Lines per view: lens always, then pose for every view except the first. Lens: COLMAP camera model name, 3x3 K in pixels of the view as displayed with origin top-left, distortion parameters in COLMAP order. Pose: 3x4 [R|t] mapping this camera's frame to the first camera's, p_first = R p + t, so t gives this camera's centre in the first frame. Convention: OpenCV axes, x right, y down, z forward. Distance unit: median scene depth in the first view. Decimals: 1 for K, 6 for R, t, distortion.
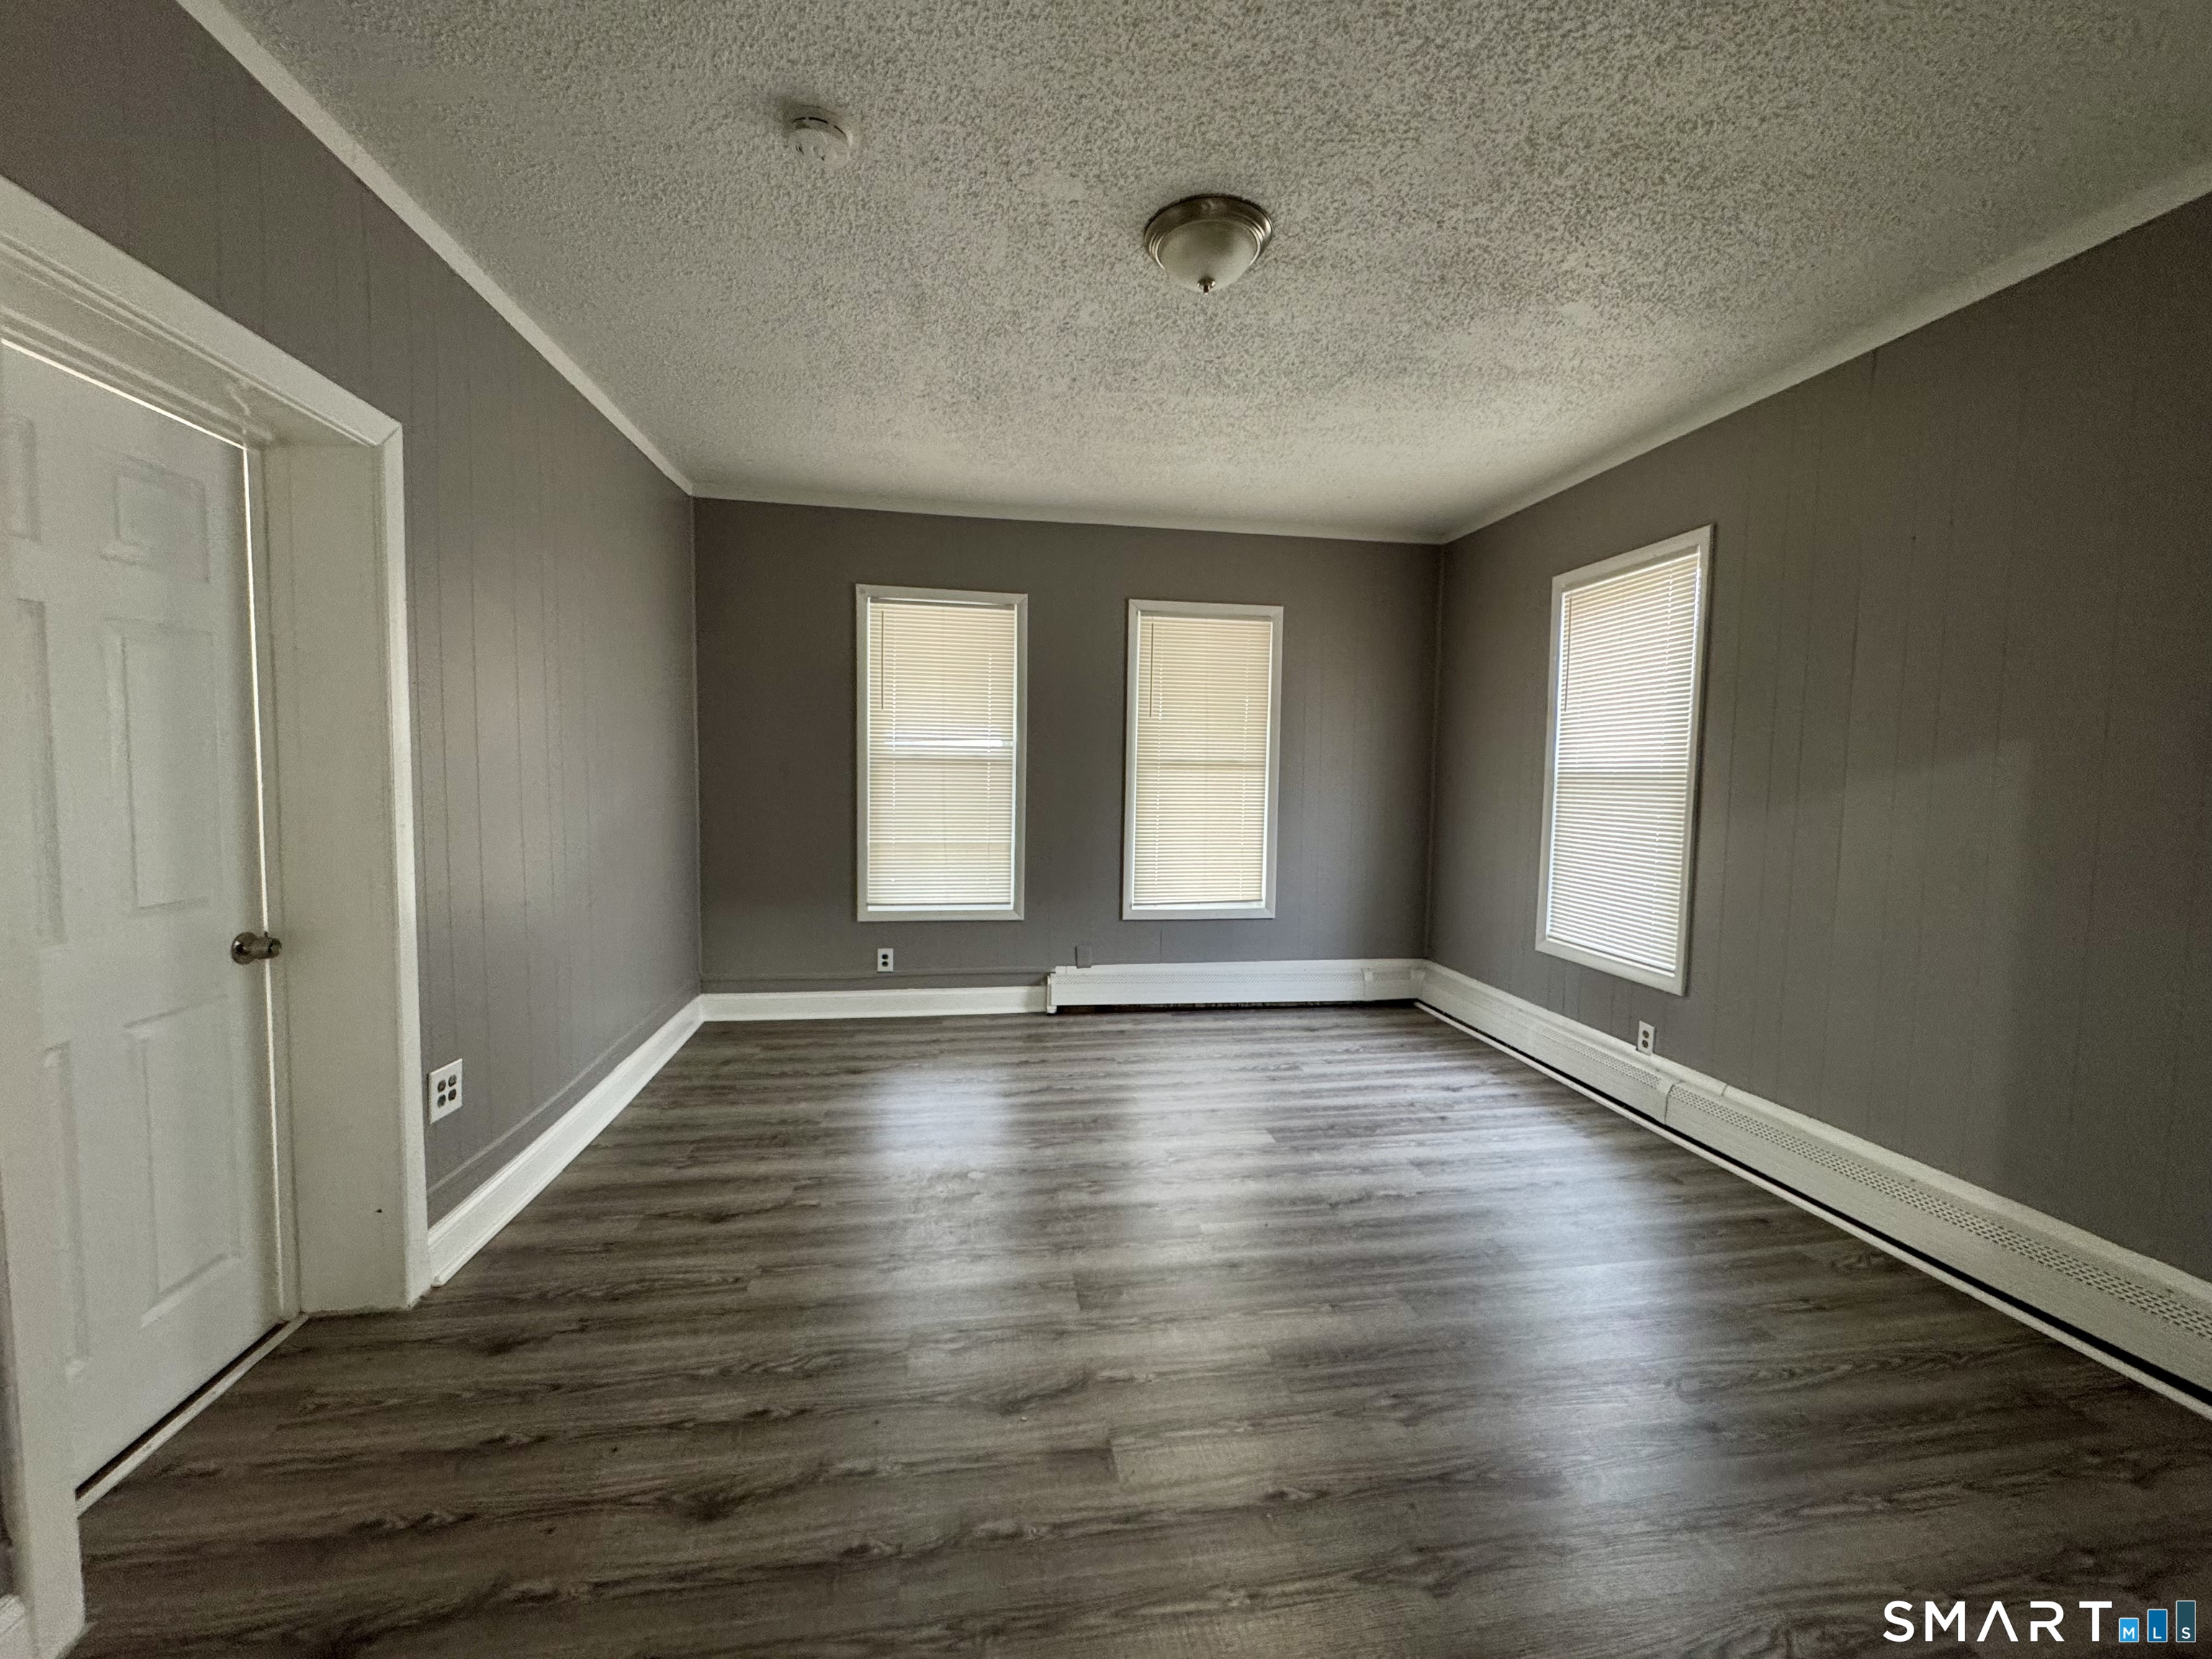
lens RADIAL K [[879.6, 0, 1102.8], [0, 879.6, 827.4], [0, 0, 1]] dist [-0.002906, -0.000390]
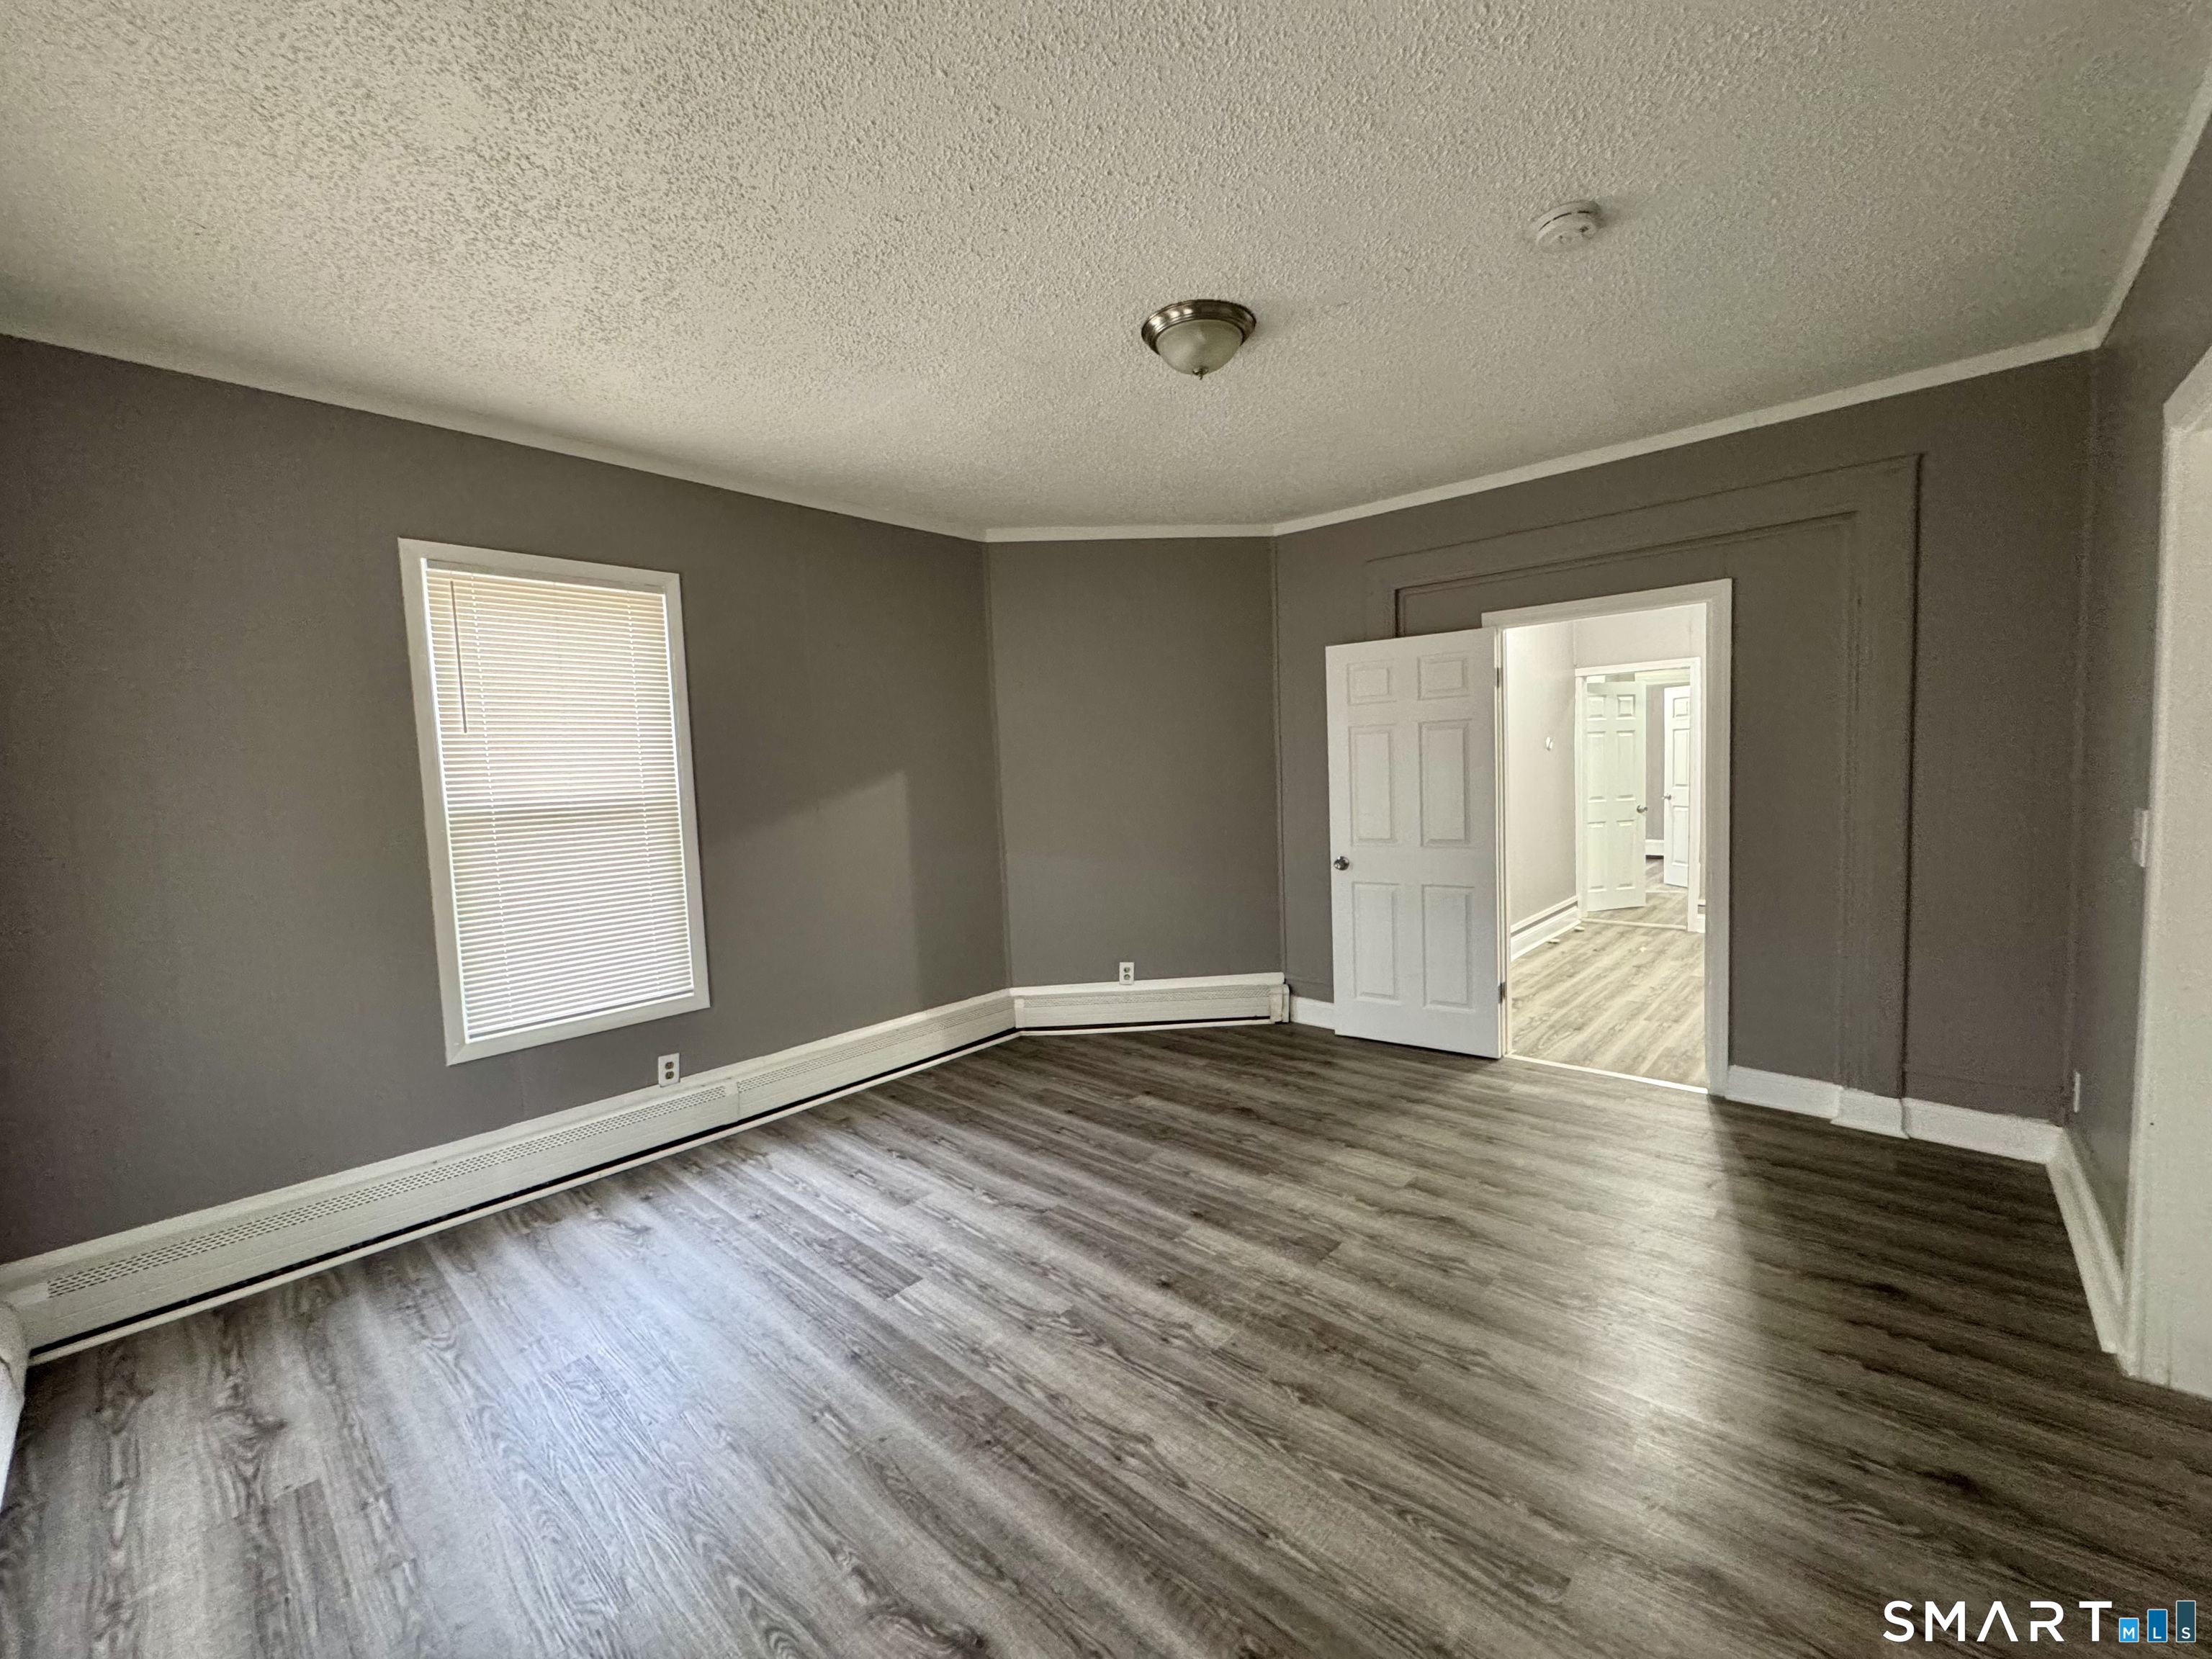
lens RADIAL K [[879.6, 0, 1102.9], [0, 879.6, 838.0], [0, 0, 1]] dist [-0.002906, -0.000390]
pose [[-0.625865, -0.054418, 0.778031, -0.454355], [0.075135, 0.988716, 0.129594, -0.113280], [-0.776304, 0.139565, -0.614714, 1.194872]]
